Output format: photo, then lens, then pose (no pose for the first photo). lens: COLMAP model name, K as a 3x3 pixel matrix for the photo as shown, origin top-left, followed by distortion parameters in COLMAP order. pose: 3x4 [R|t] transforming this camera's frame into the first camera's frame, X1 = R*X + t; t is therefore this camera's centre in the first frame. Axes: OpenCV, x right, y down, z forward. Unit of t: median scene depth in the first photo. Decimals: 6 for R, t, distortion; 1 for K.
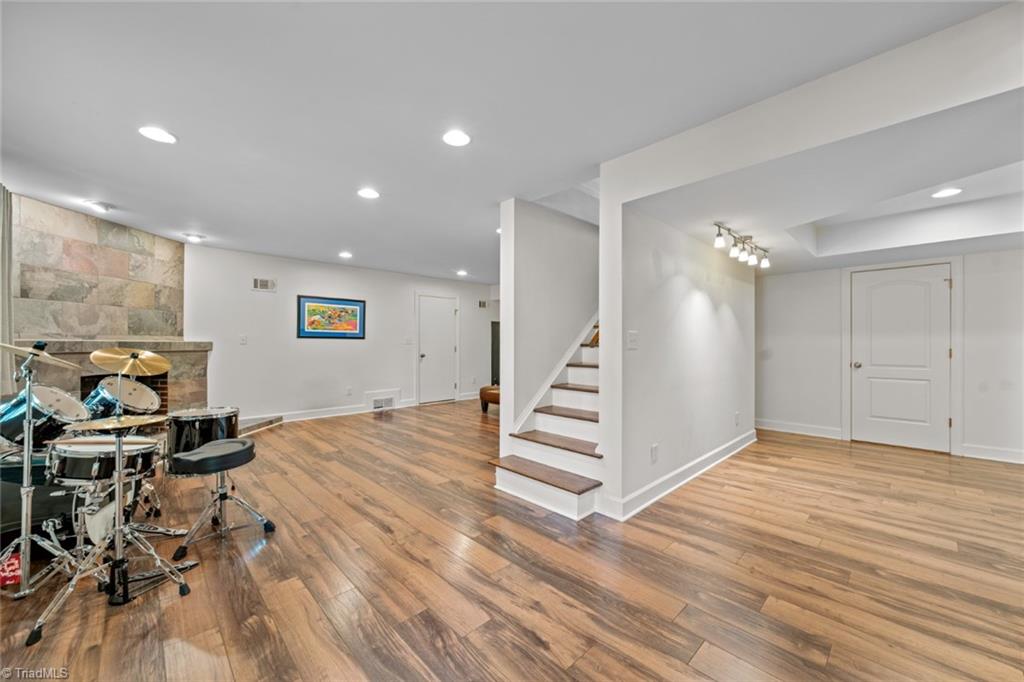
lens RADIAL K [[390.7, 0, 508.7], [0, 390.7, 342.1], [0, 0, 1]] dist [-0.003793, 0.001642]
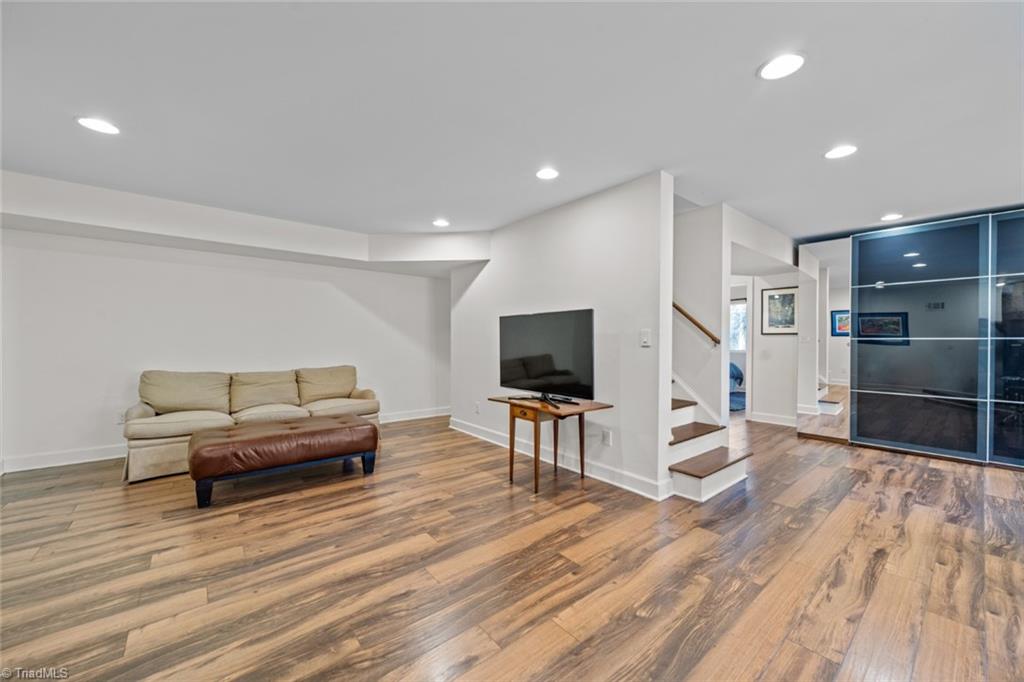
lens RADIAL K [[390.7, 0, 508.2], [0, 390.7, 339.8], [0, 0, 1]] dist [-0.003793, 0.001642]
pose [[0.063785, -0.015711, 0.997840, -1.216525], [-0.011849, 0.999794, 0.016500, -0.027171], [-0.997893, -0.012876, 0.063586, 1.738201]]
